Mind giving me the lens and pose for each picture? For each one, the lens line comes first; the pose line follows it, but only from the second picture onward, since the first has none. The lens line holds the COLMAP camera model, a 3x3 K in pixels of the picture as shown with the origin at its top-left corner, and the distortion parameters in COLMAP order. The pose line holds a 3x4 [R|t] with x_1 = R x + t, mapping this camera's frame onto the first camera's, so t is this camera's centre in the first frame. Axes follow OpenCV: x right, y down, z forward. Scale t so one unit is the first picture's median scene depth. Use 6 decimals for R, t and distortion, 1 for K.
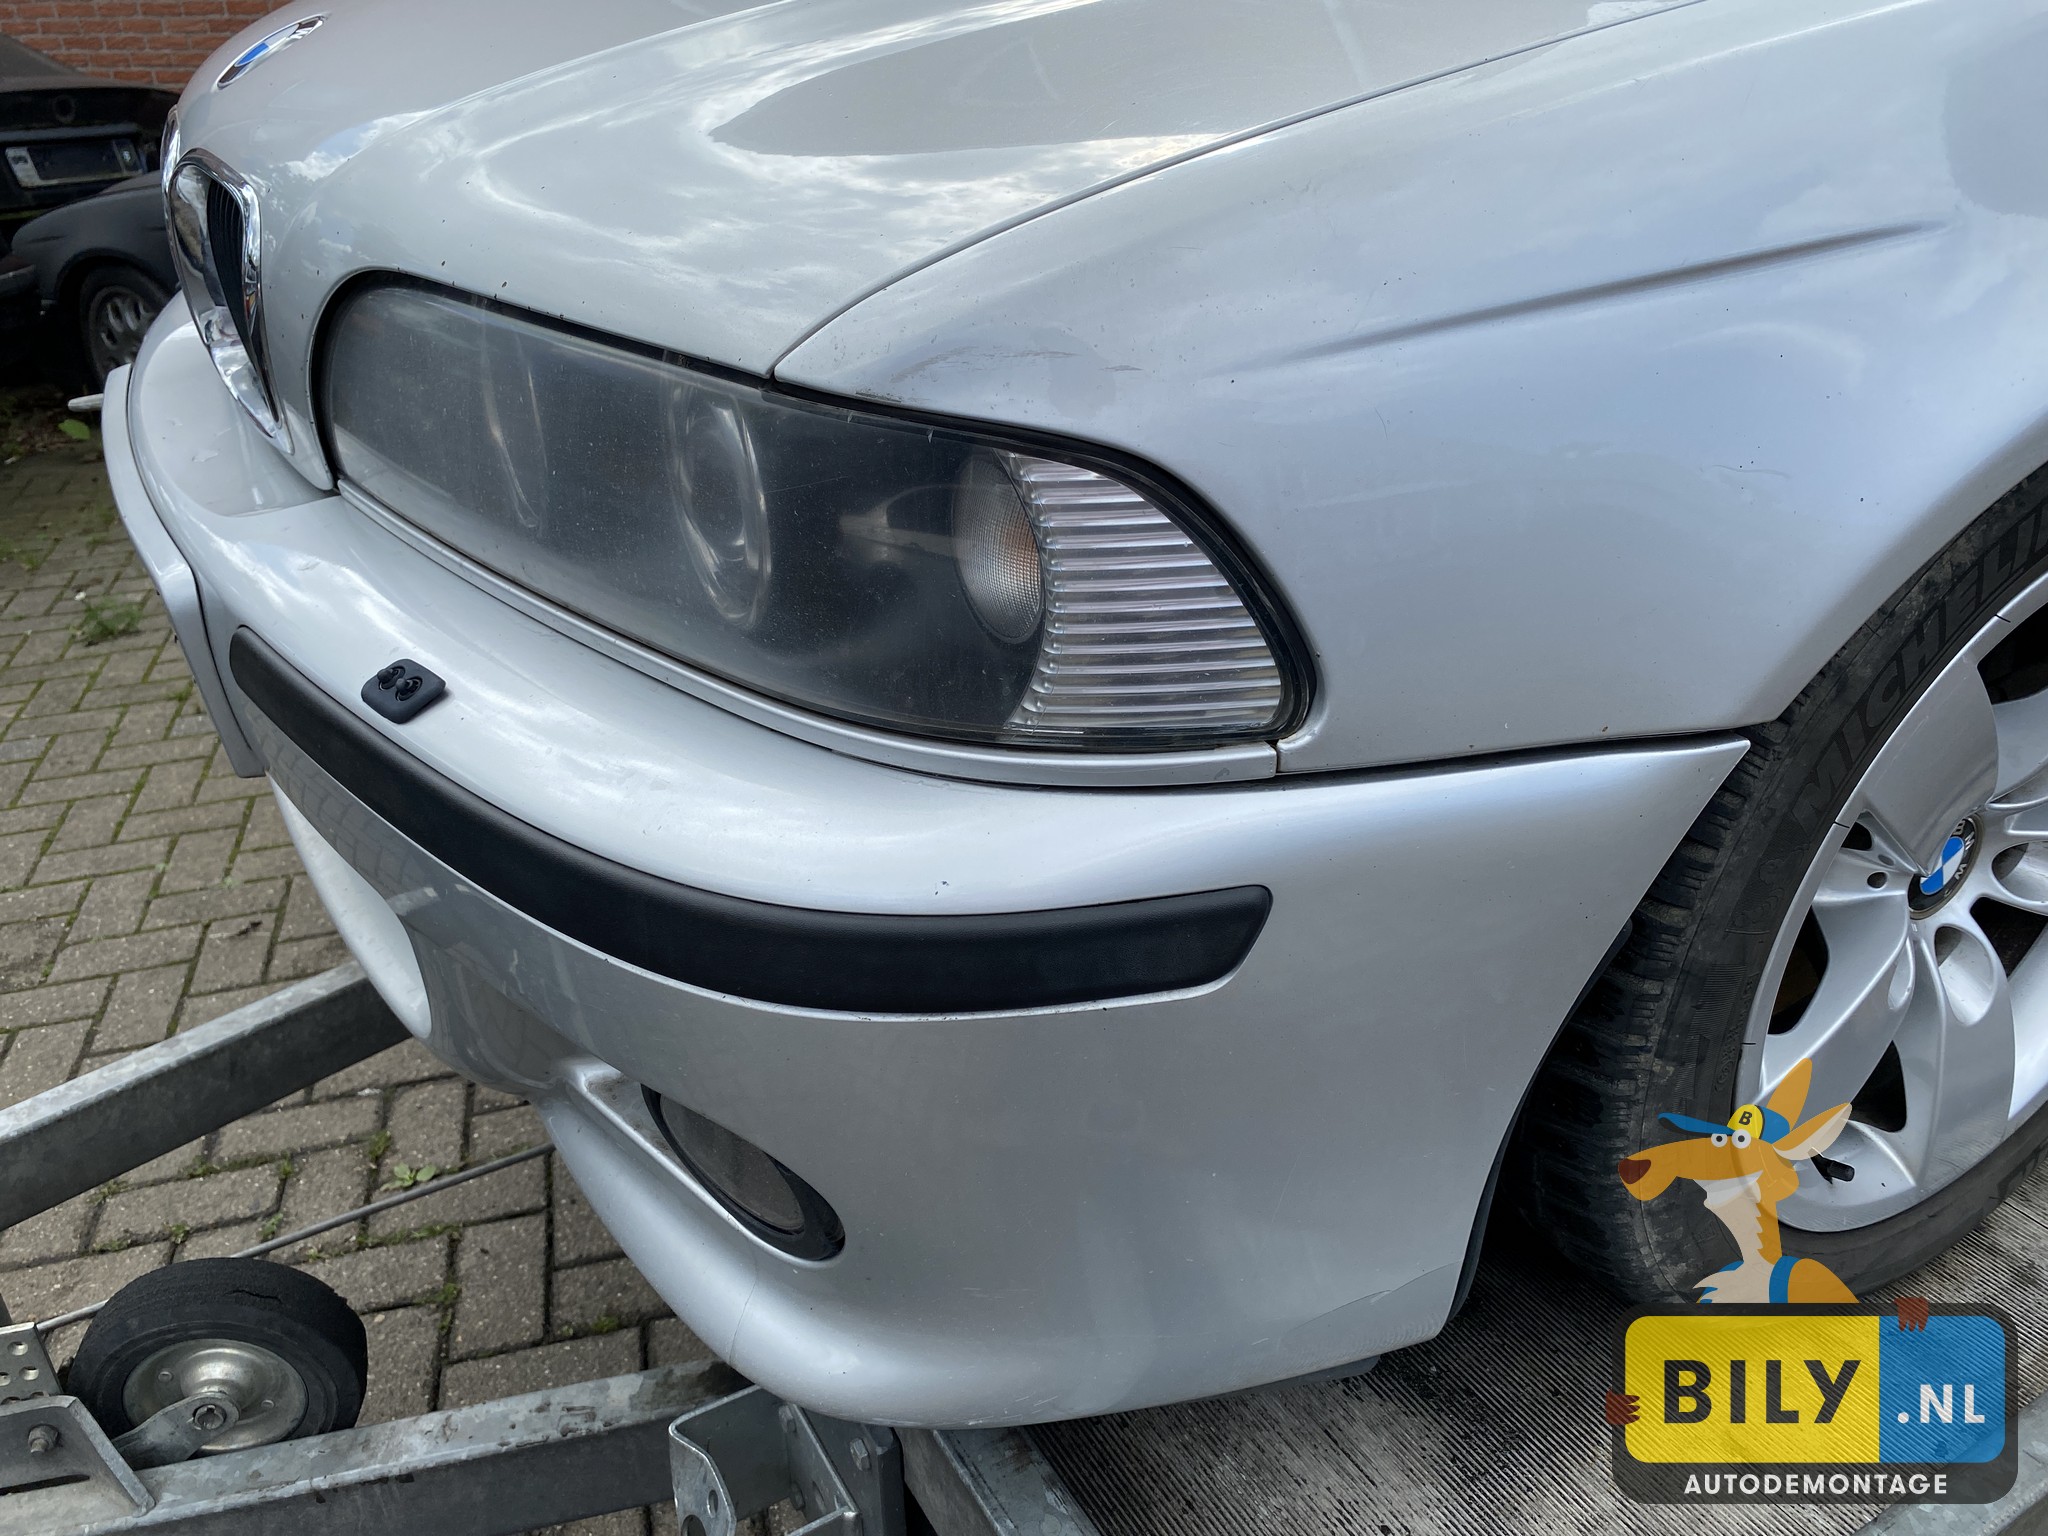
lens RADIAL K [[1541.2, 0, 1027.2], [0, 1541.2, 753.5], [0, 0, 1]] dist [0.050850, -0.048427]
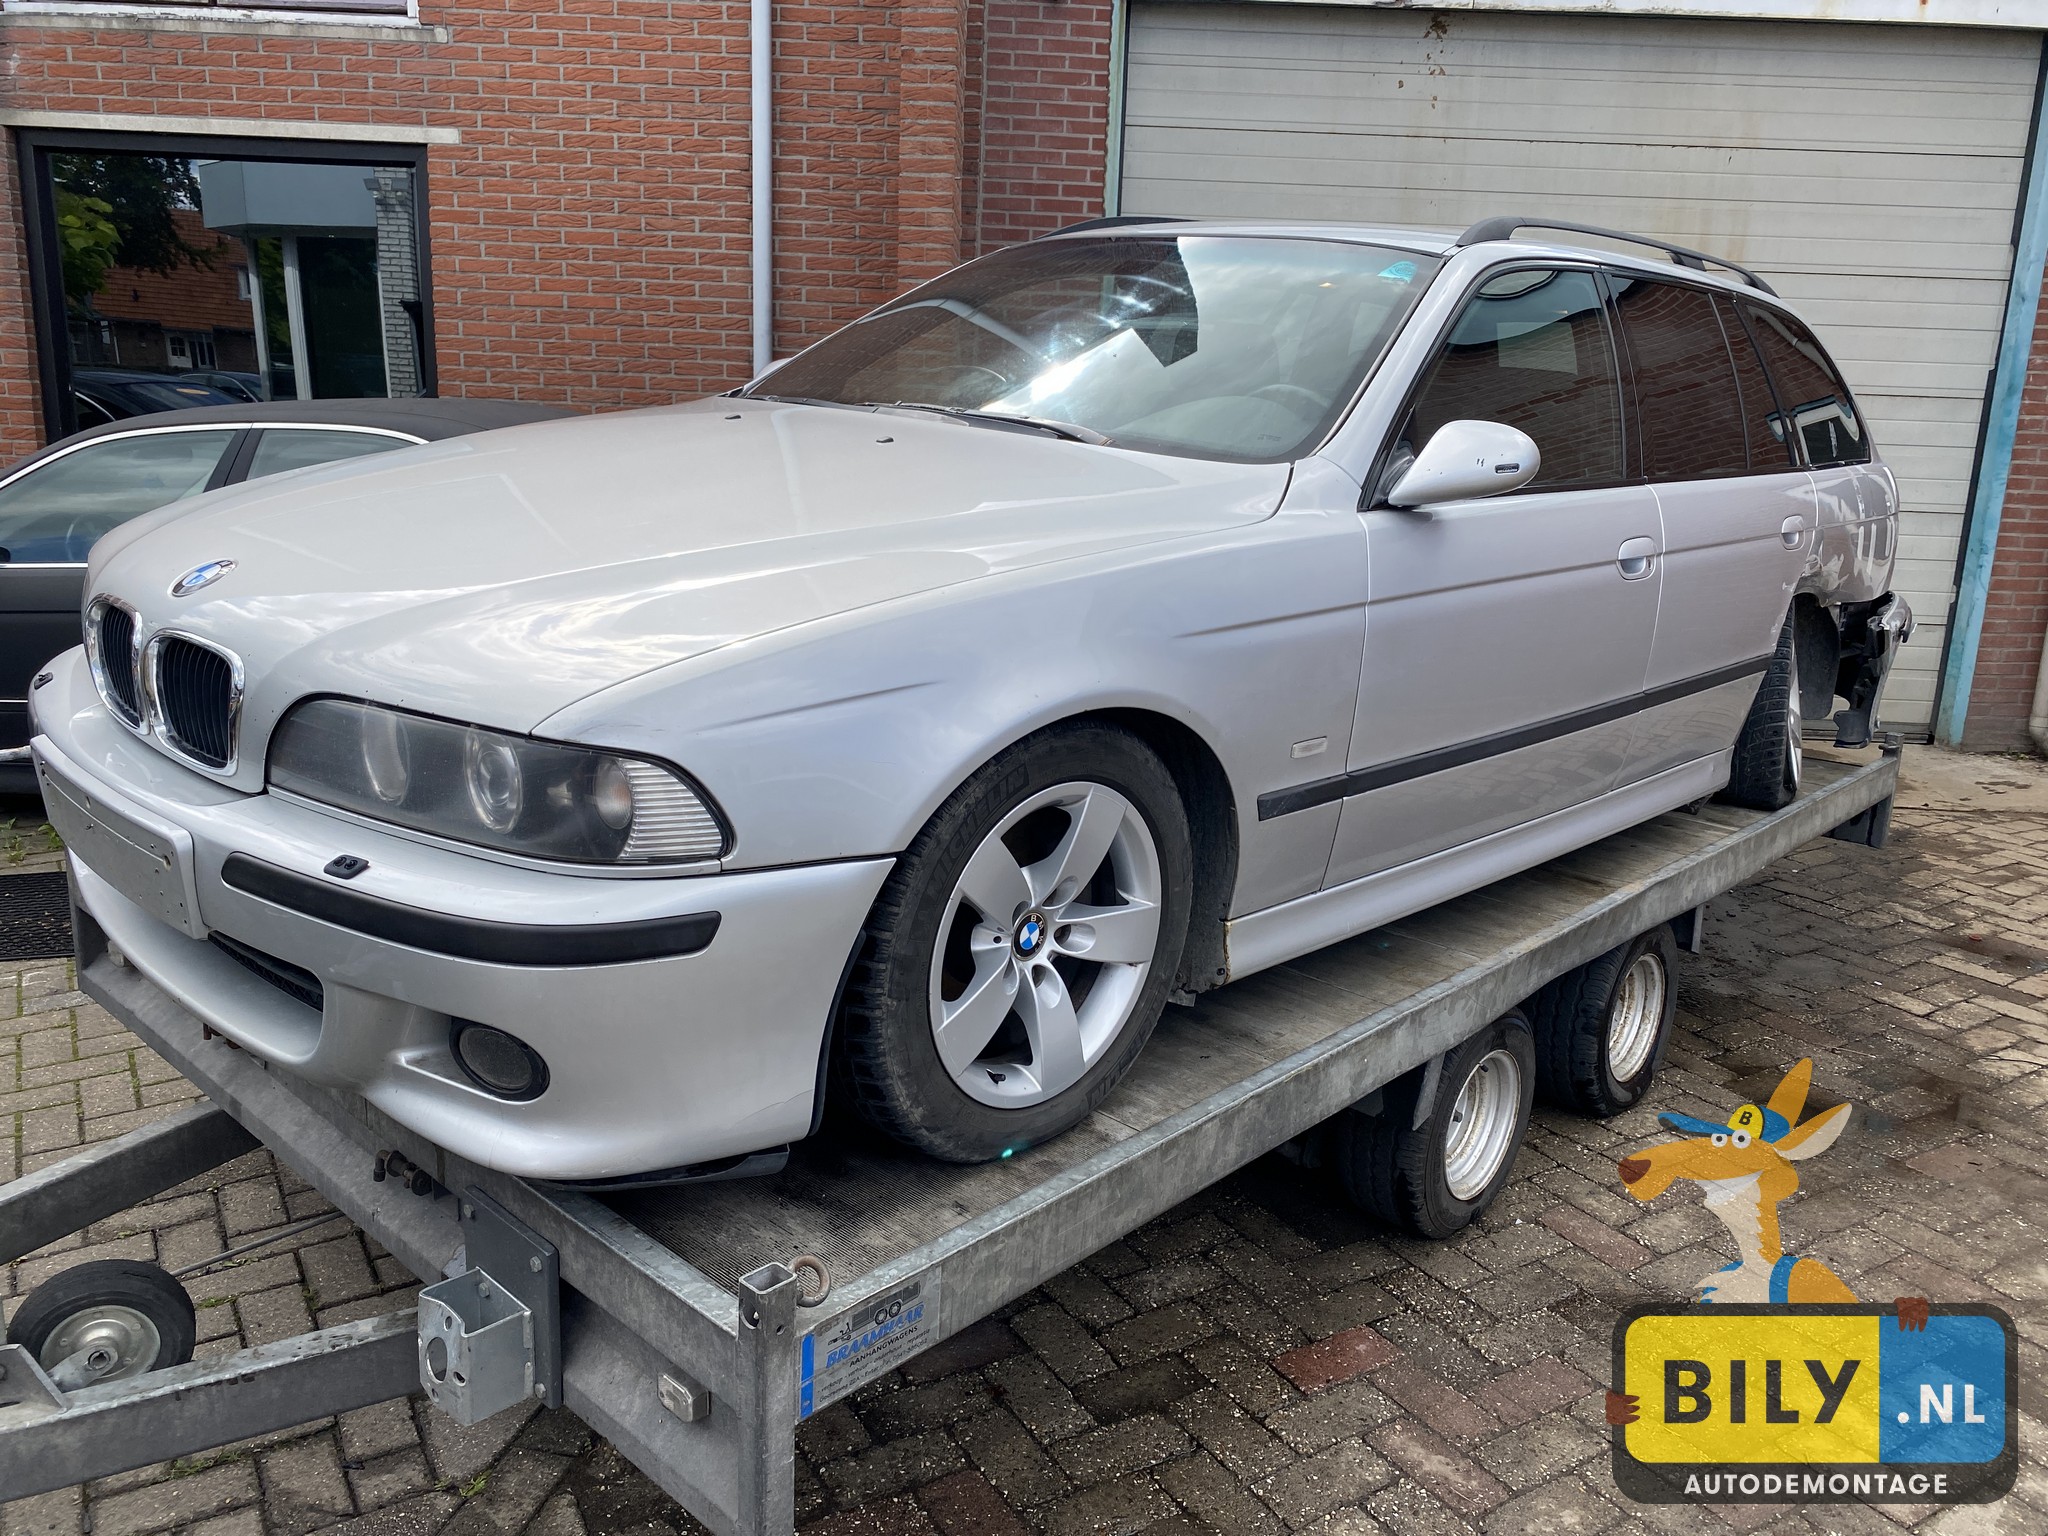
lens RADIAL K [[1541.2, 0, 1027.2], [0, 1541.2, 753.5], [0, 0, 1]] dist [0.050850, -0.048427]
pose [[0.956747, -0.014743, 0.290546, -0.079455], [0.079092, 0.974279, -0.211007, 0.300910], [-0.279962, 0.224860, 0.933305, -1.236214]]
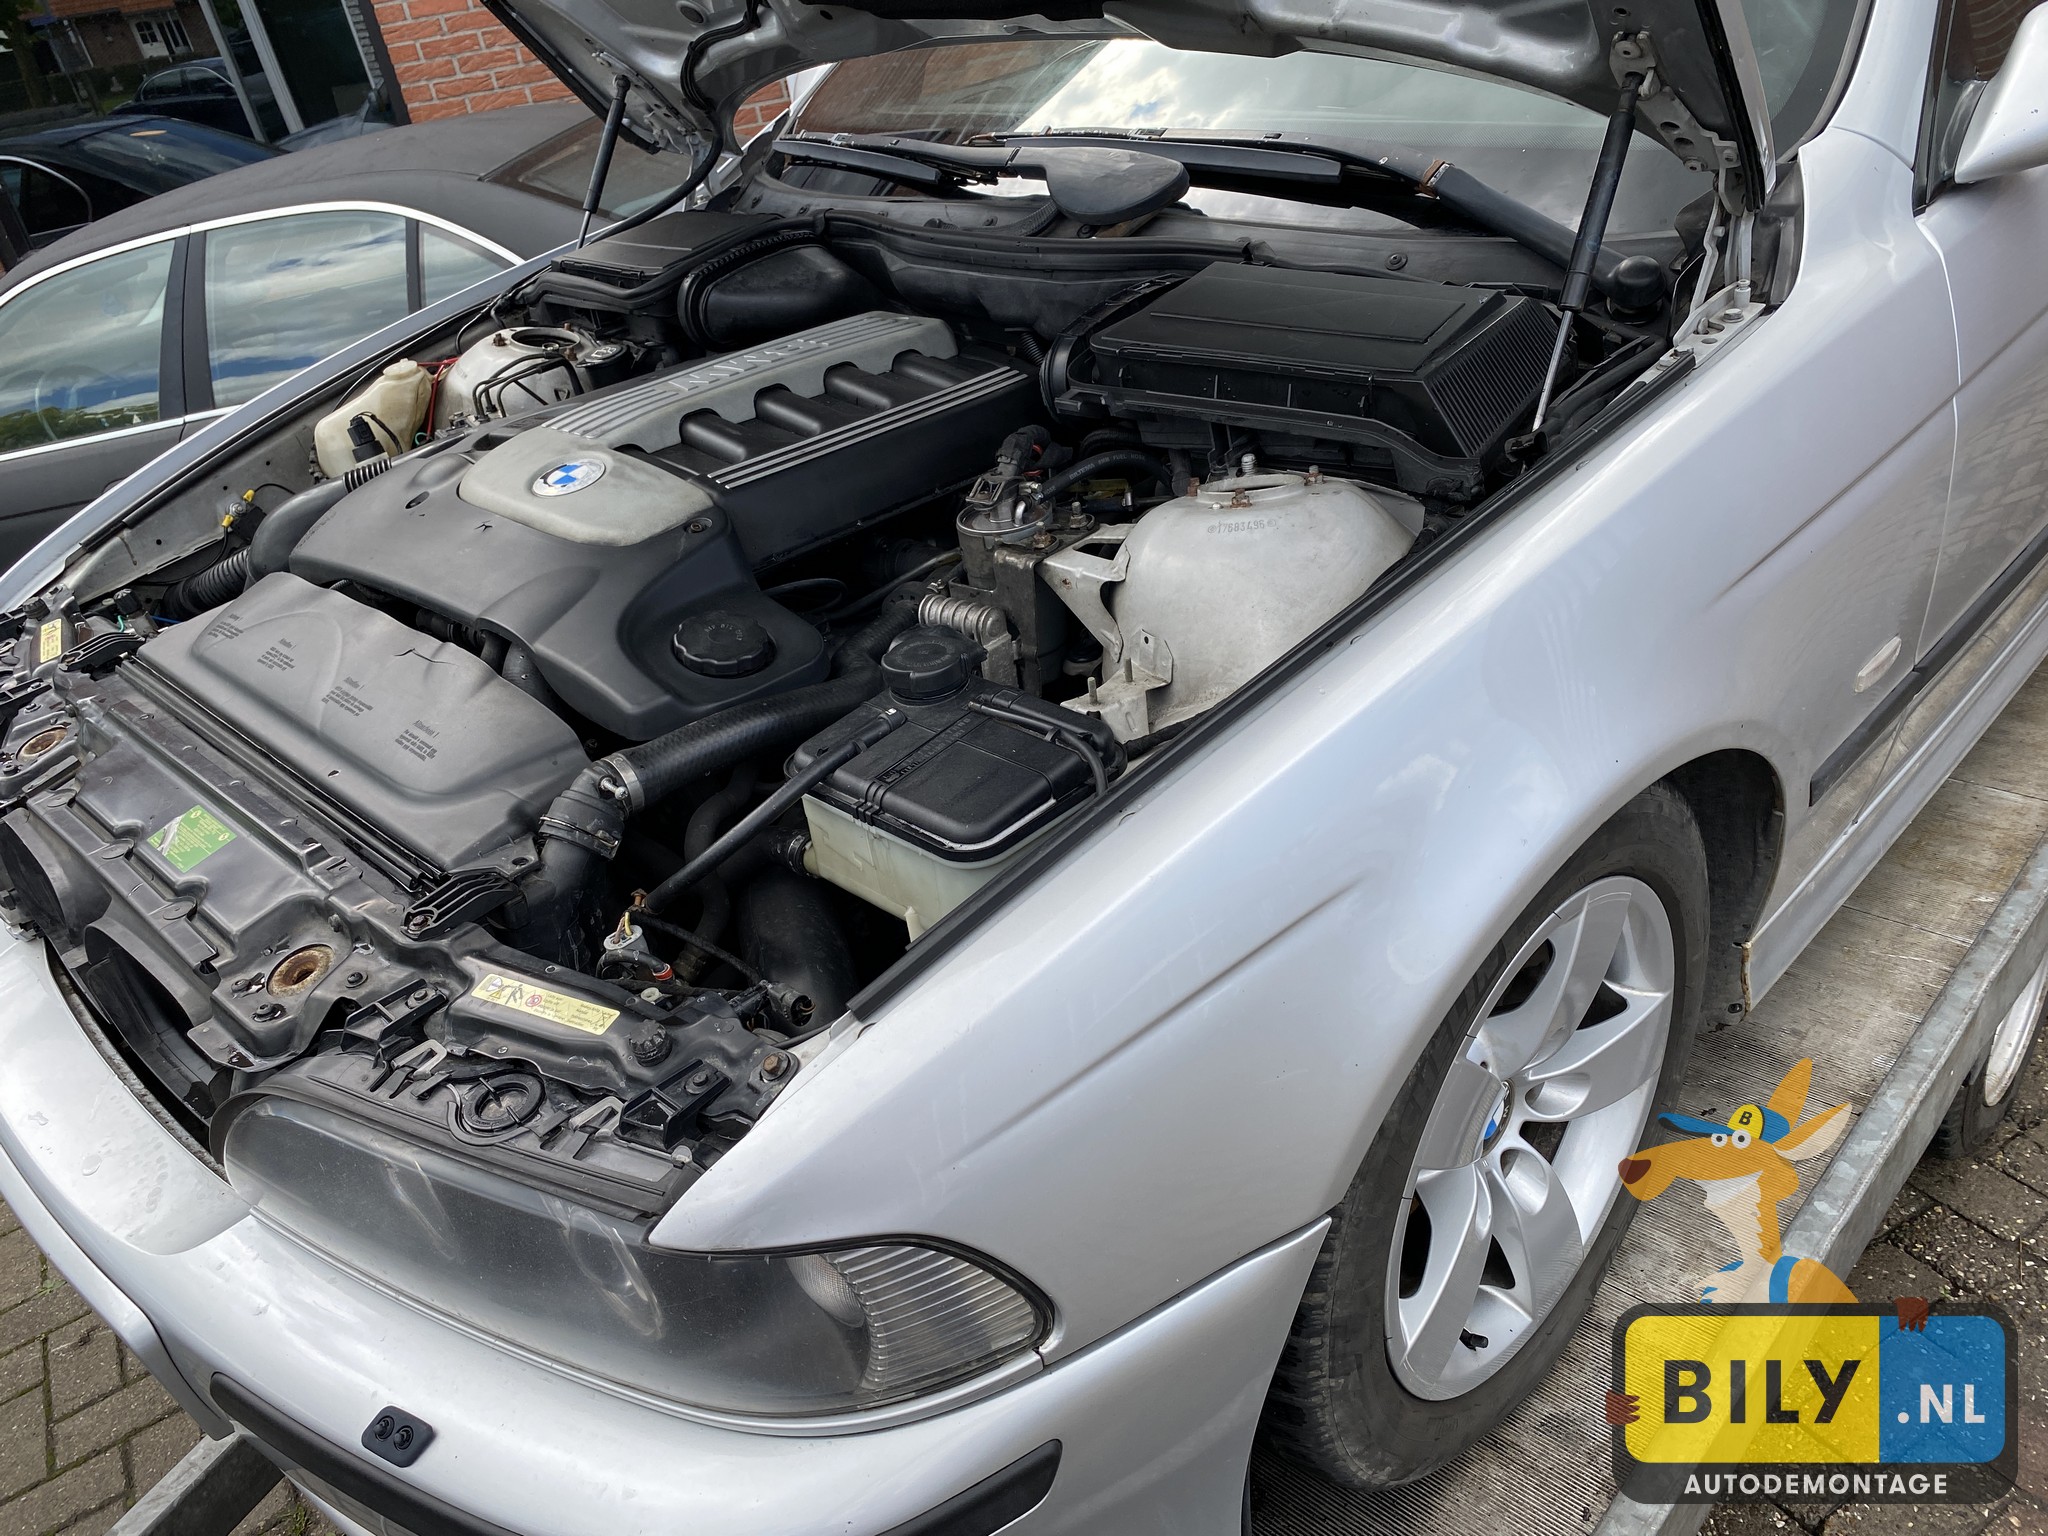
lens RADIAL K [[1558.3, 0, 1016.2], [0, 1558.3, 767.5], [0, 0, 1]] dist [0.011500, -0.001604]
pose [[0.953325, -0.254374, 0.162679, 0.025879], [0.247860, 0.966967, 0.059505, -0.442493], [-0.172442, -0.016406, 0.984883, -0.328016]]
